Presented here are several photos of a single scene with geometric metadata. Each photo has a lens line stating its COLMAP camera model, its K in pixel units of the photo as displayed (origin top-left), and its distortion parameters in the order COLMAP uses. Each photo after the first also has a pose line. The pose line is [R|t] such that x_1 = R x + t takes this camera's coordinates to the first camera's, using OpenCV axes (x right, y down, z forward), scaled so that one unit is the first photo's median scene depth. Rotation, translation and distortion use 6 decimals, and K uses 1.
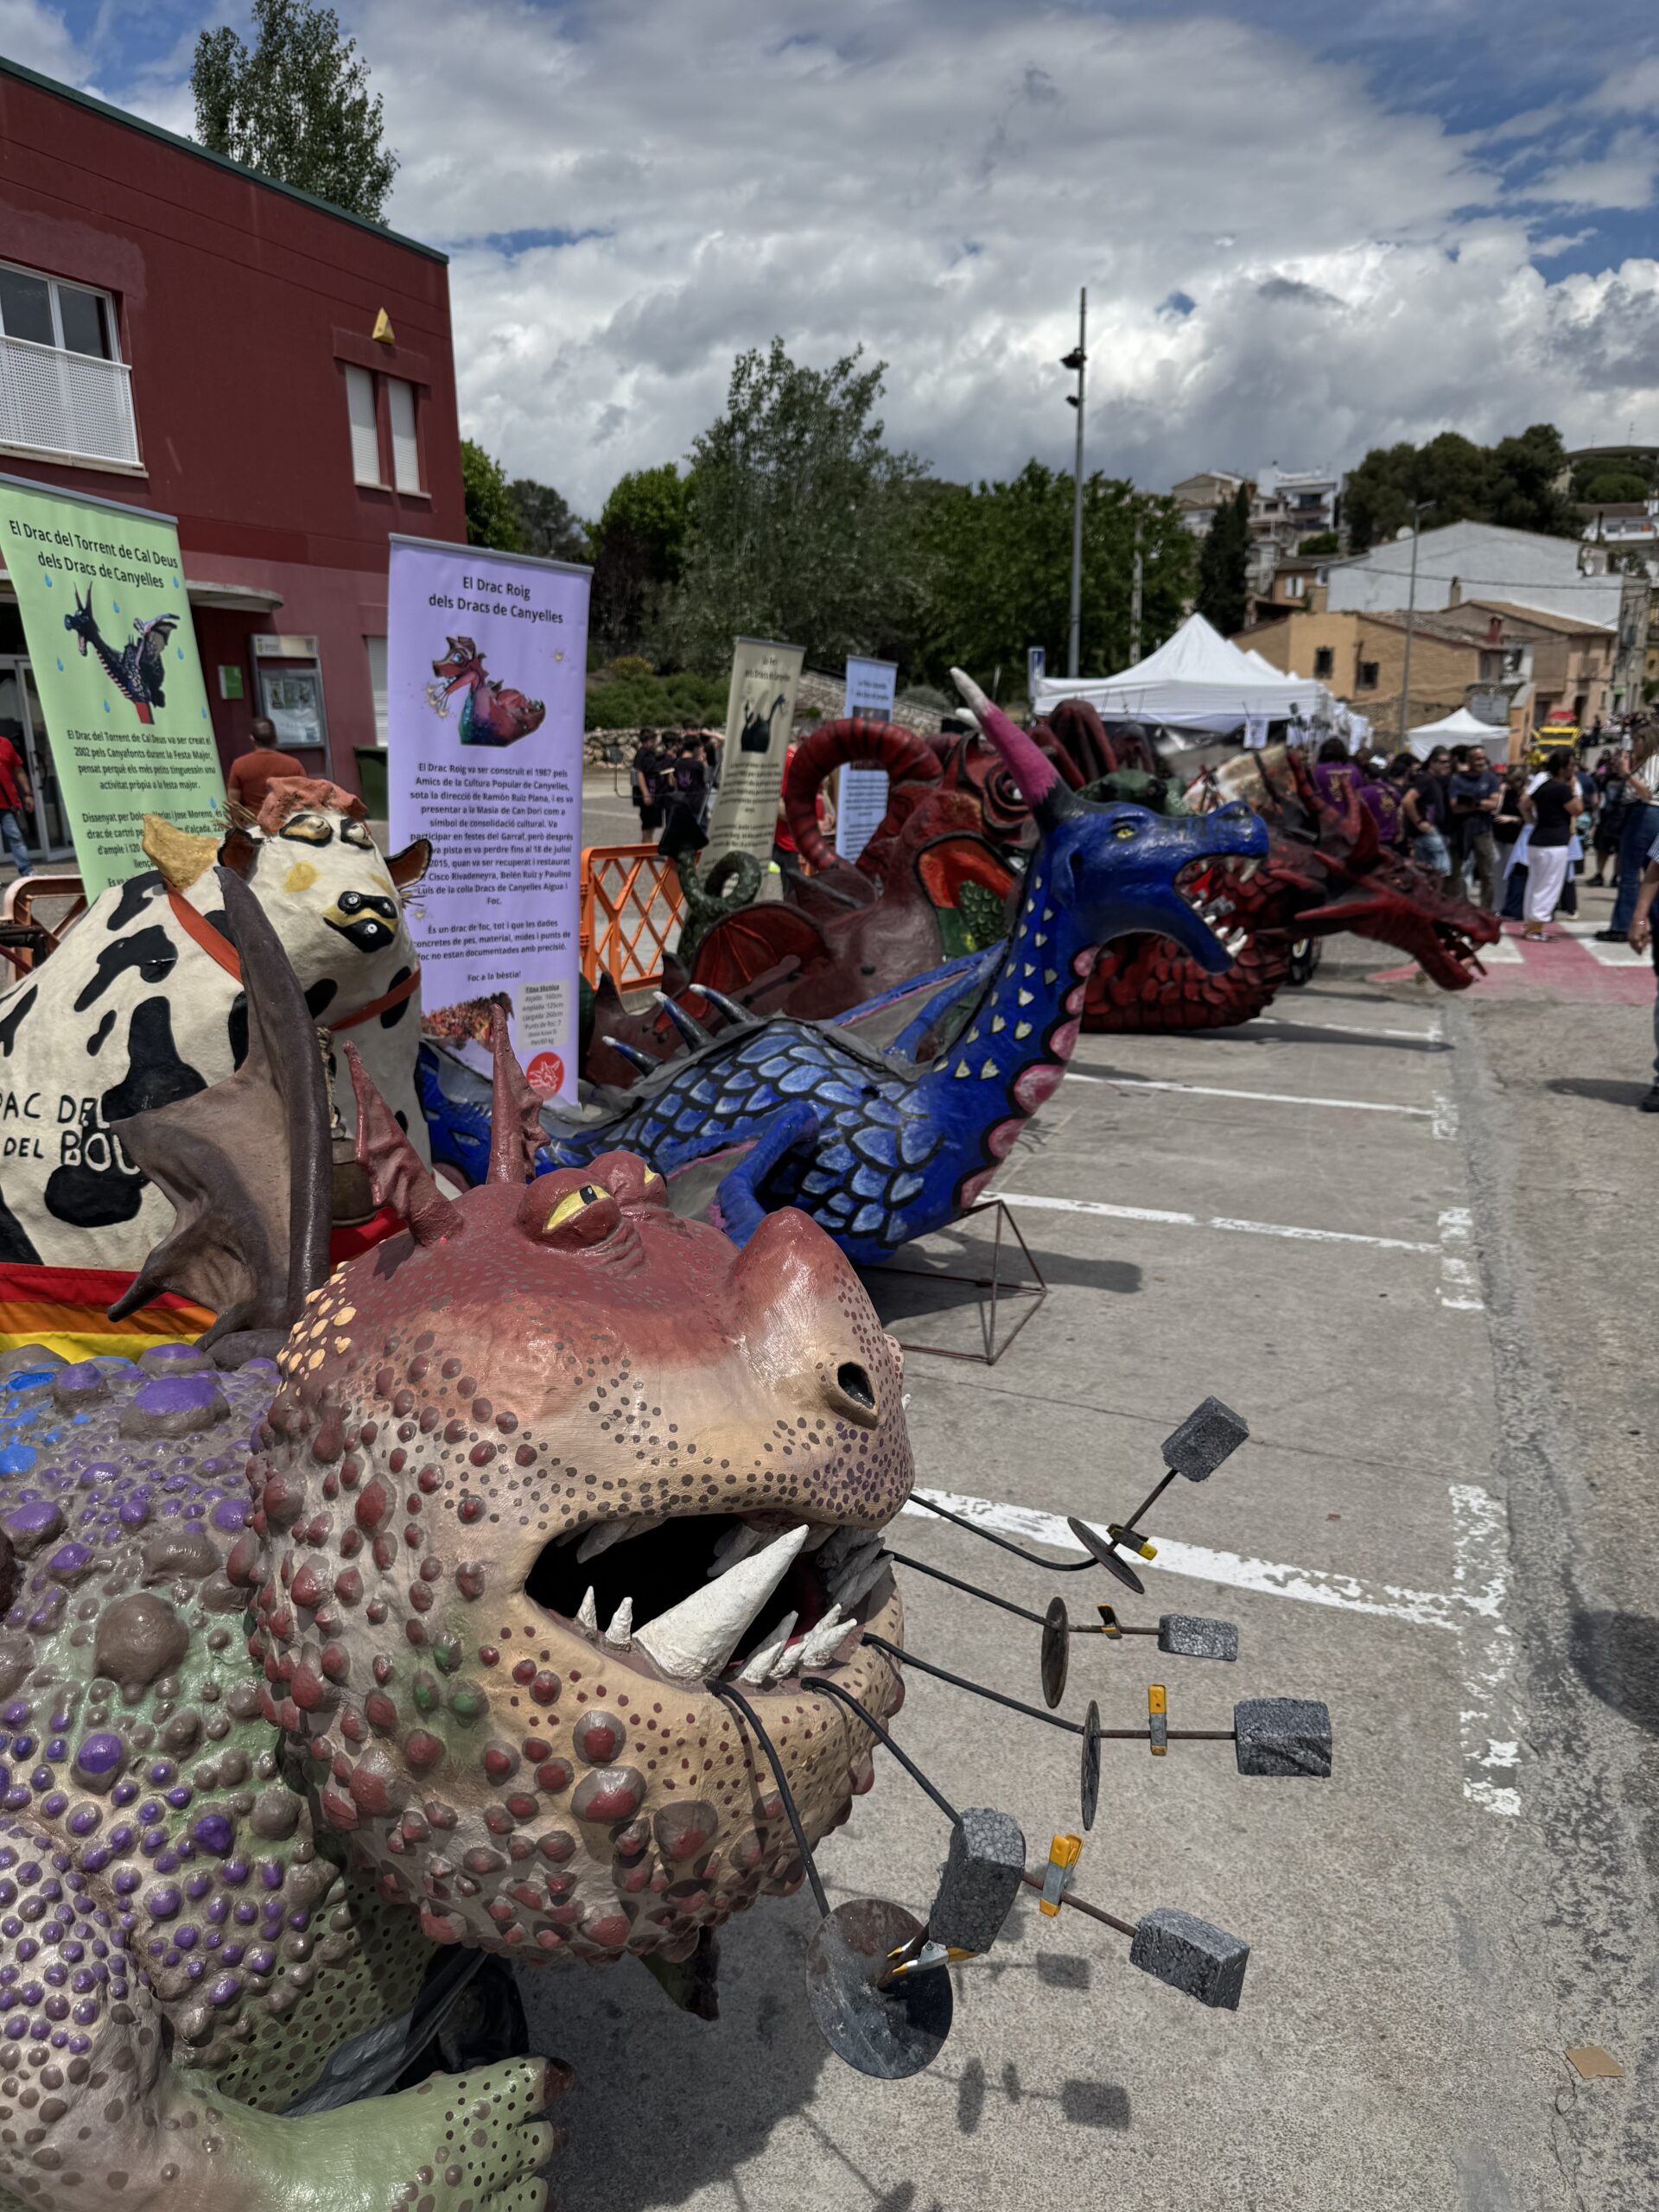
lens RADIAL K [[1624.6, 0, 829.5], [0, 1624.6, 1106.0], [0, 0, 1]] dist [0.007925, 0.001282]
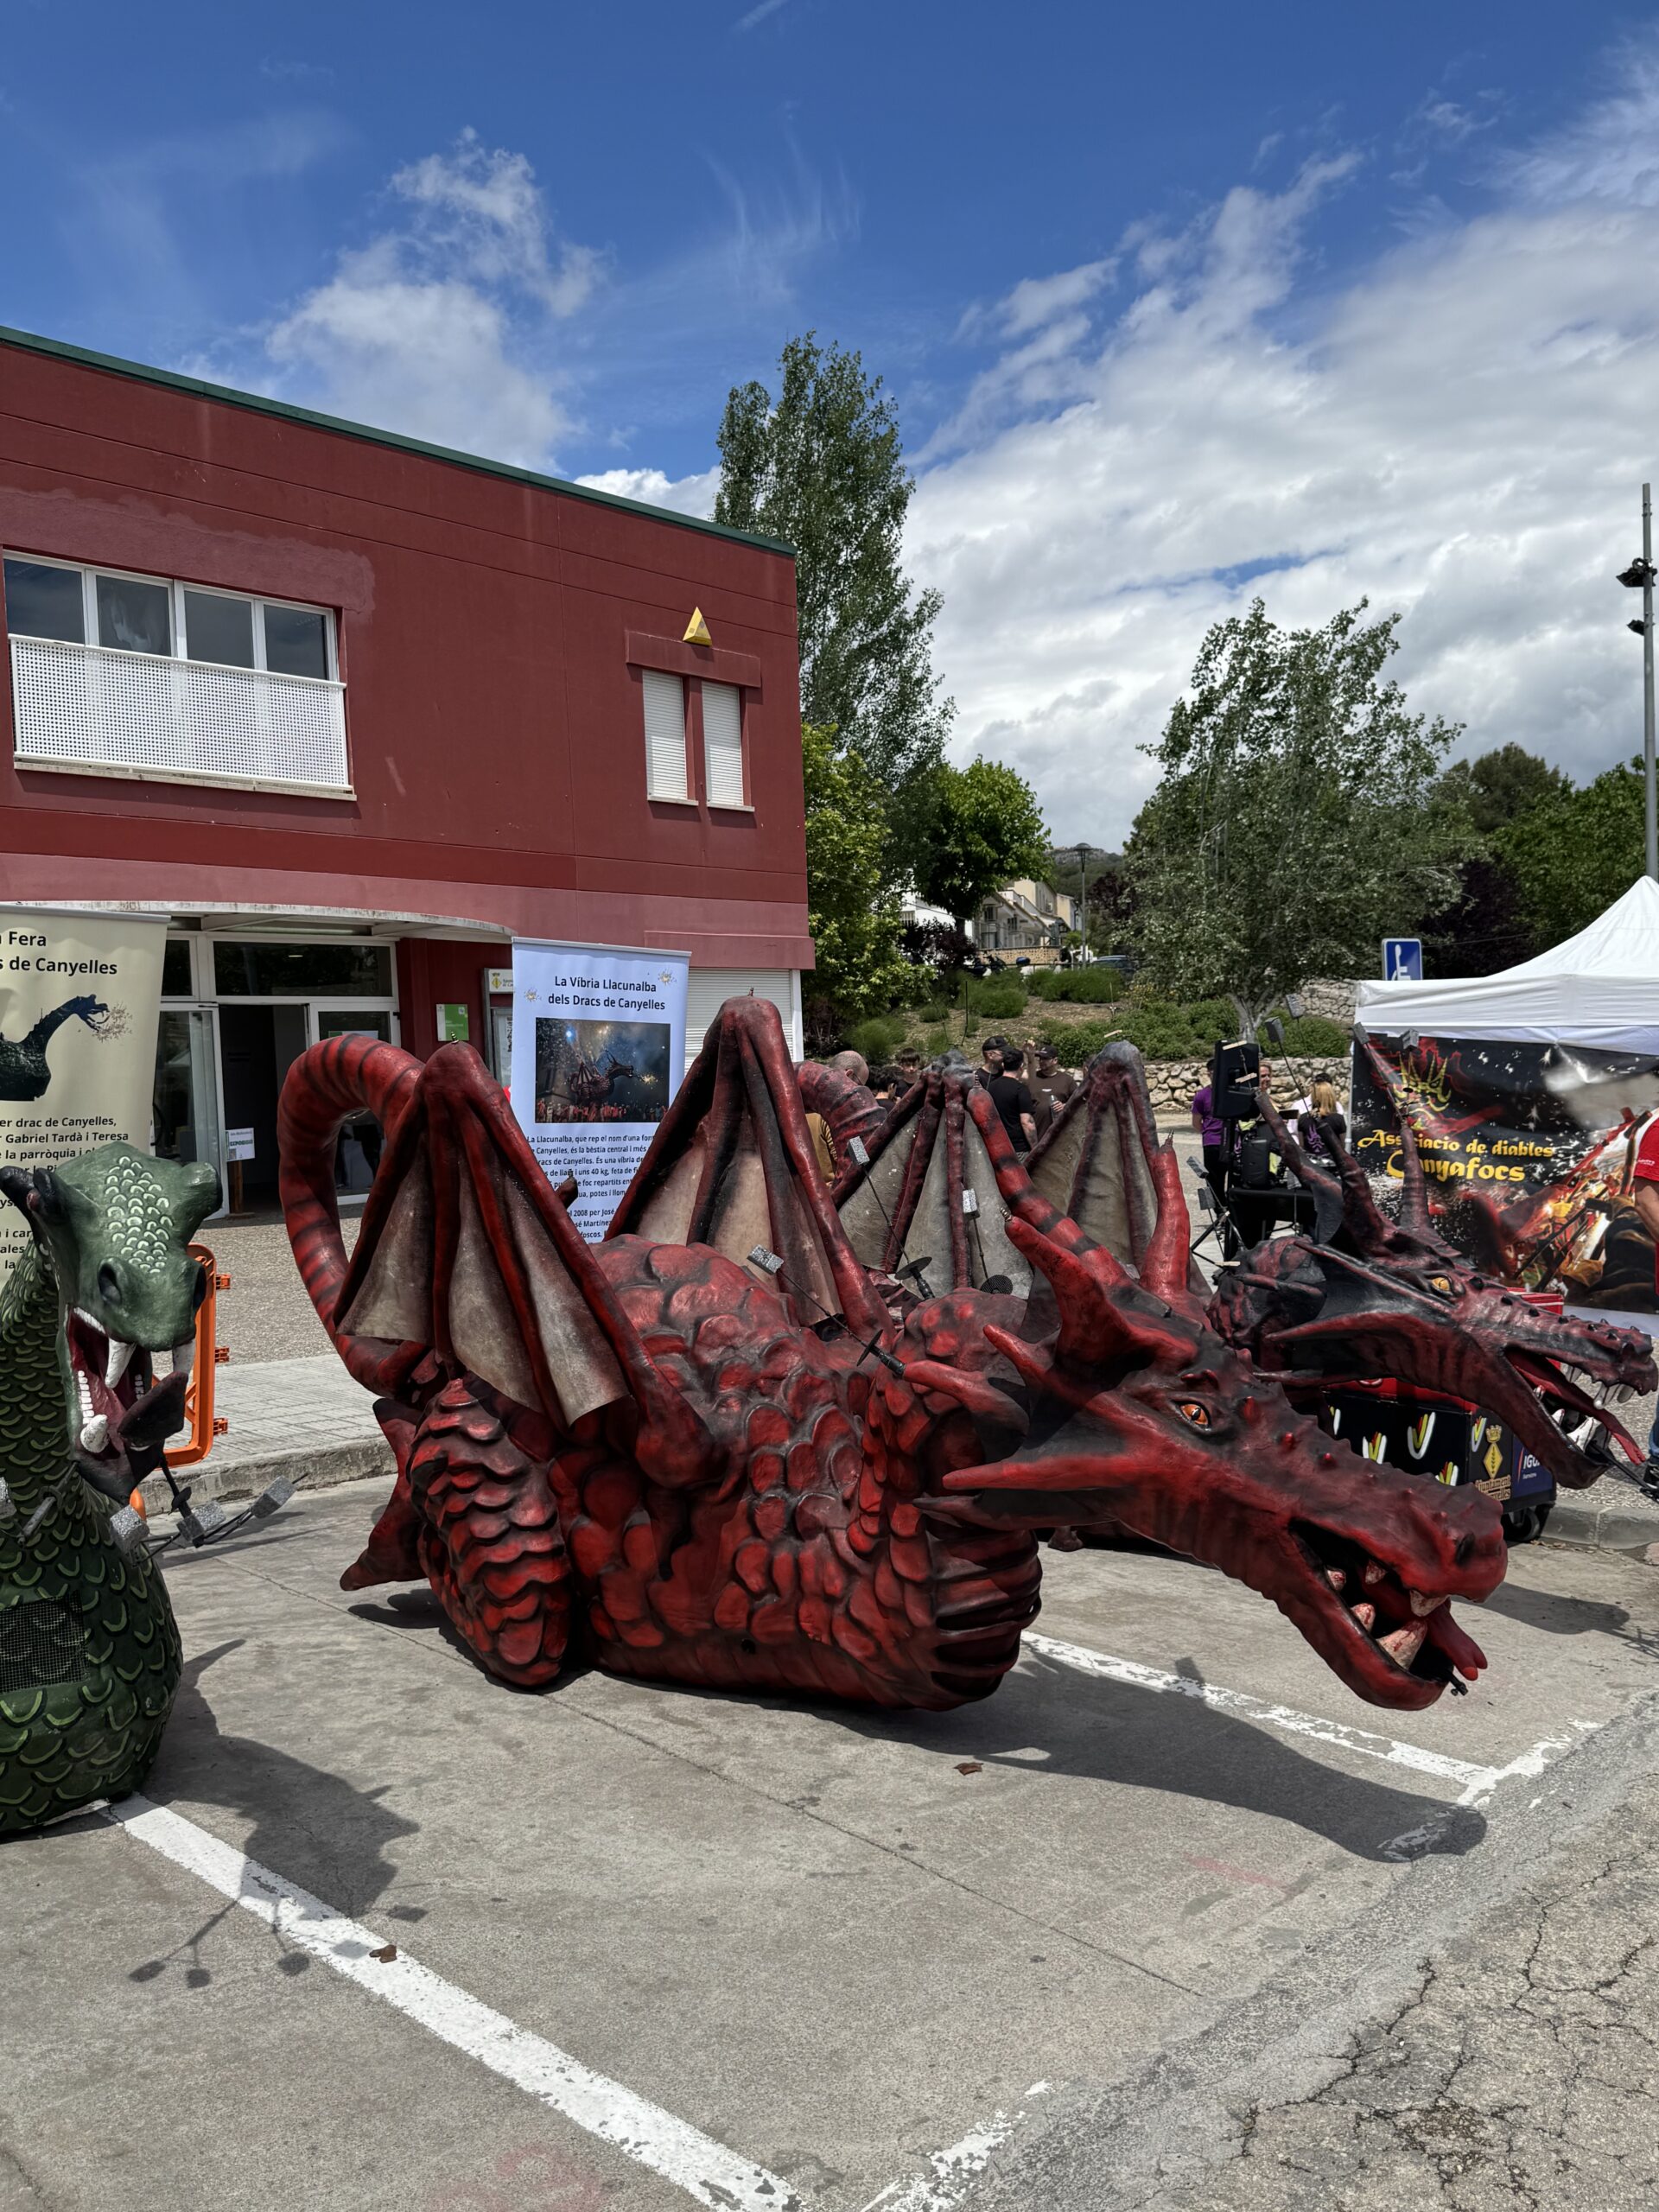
lens RADIAL K [[1769.1, 0, 829.5], [0, 1769.1, 1106.0], [0, 0, 1]] dist [0.120089, -0.185085]
pose [[0.908529, 0.006173, -0.417776, 0.190404], [-0.092343, 0.978131, -0.186365, -0.054428], [0.407489, 0.207897, 0.889231, 0.229686]]
